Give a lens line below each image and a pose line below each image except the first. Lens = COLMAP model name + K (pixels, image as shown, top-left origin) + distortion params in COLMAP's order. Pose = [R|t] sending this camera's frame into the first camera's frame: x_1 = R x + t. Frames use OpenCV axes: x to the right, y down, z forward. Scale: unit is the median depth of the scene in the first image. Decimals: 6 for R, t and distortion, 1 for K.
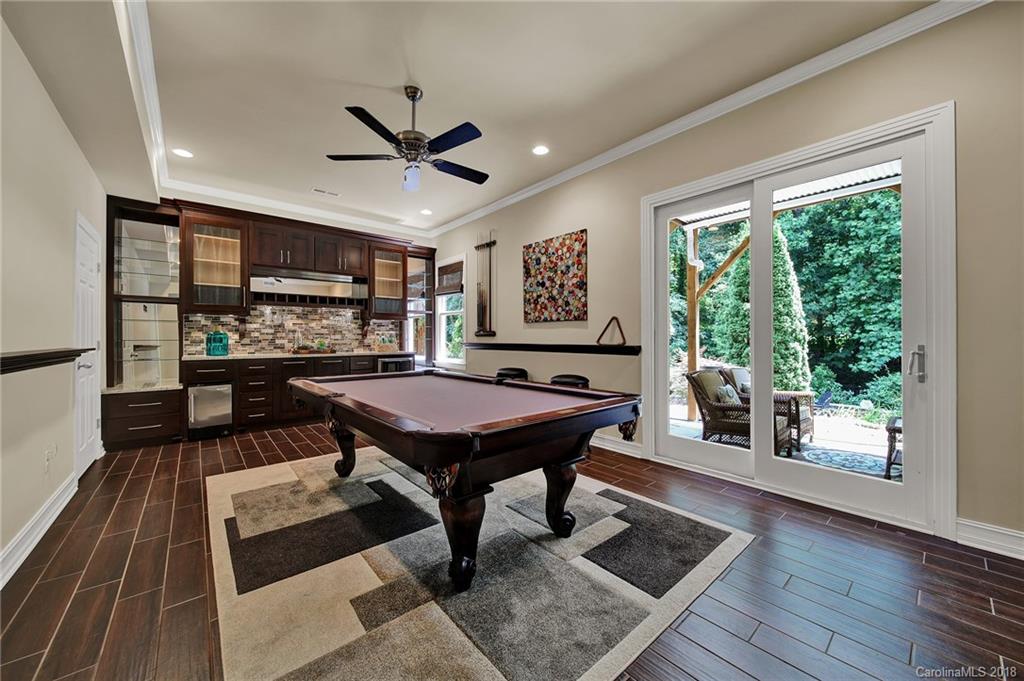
lens RADIAL K [[362.3, 0, 508.0], [0, 362.3, 336.7], [0, 0, 1]] dist [-0.001034, -0.000078]
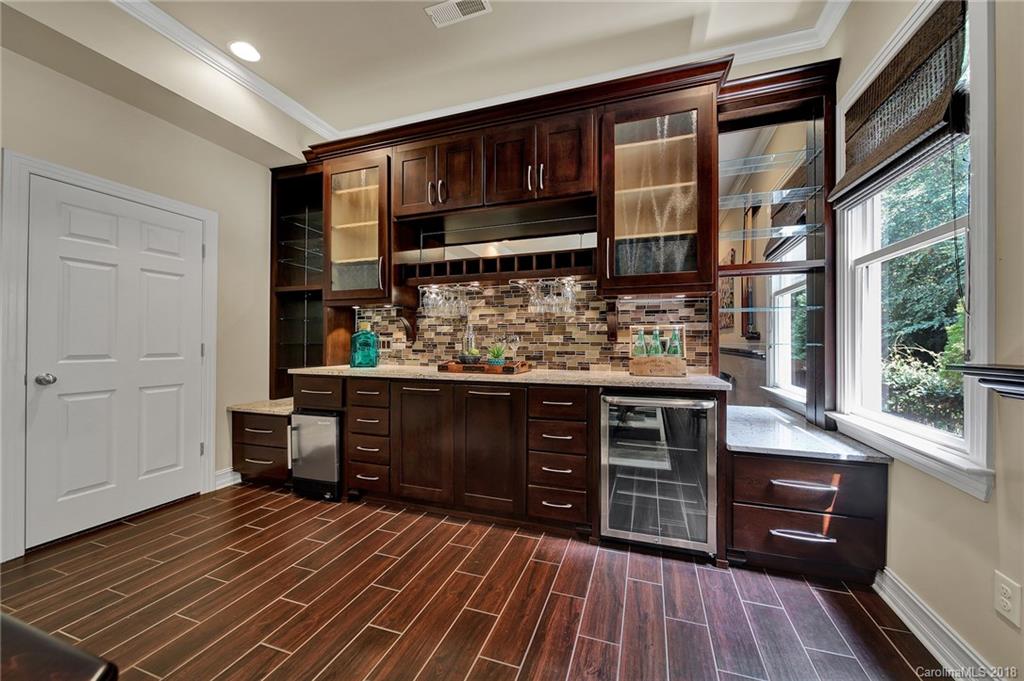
lens RADIAL K [[368.9, 0, 509.4], [0, 368.9, 338.6], [0, 0, 1]] dist [-0.001242, -0.000343]
pose [[0.467087, -0.004134, -0.884202, -0.068585], [0.000920, 0.999991, -0.004189, 0.002402], [0.884211, 0.001143, 0.467087, 0.771903]]
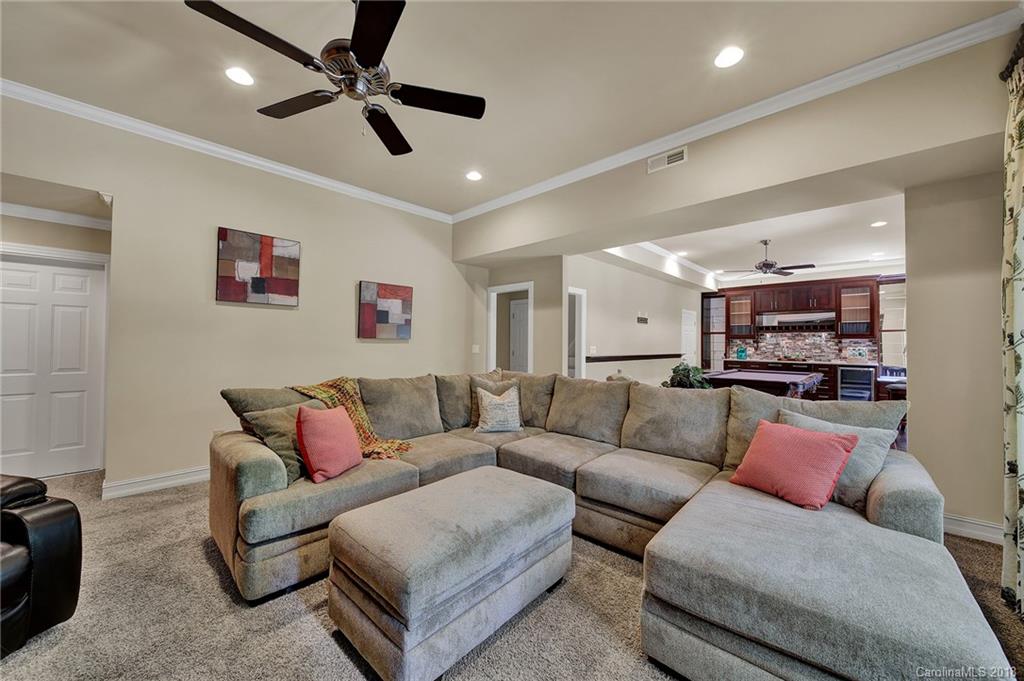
lens RADIAL K [[417.0, 0, 512.0], [0, 417.0, 340.5], [0, 0, 1]] dist [-0.000428, 0.000018]
pose [[0.110677, -0.008670, -0.993819, 1.159665], [-0.011319, 0.999886, -0.009983, -0.012324], [0.993792, 0.012354, 0.110566, -0.452300]]
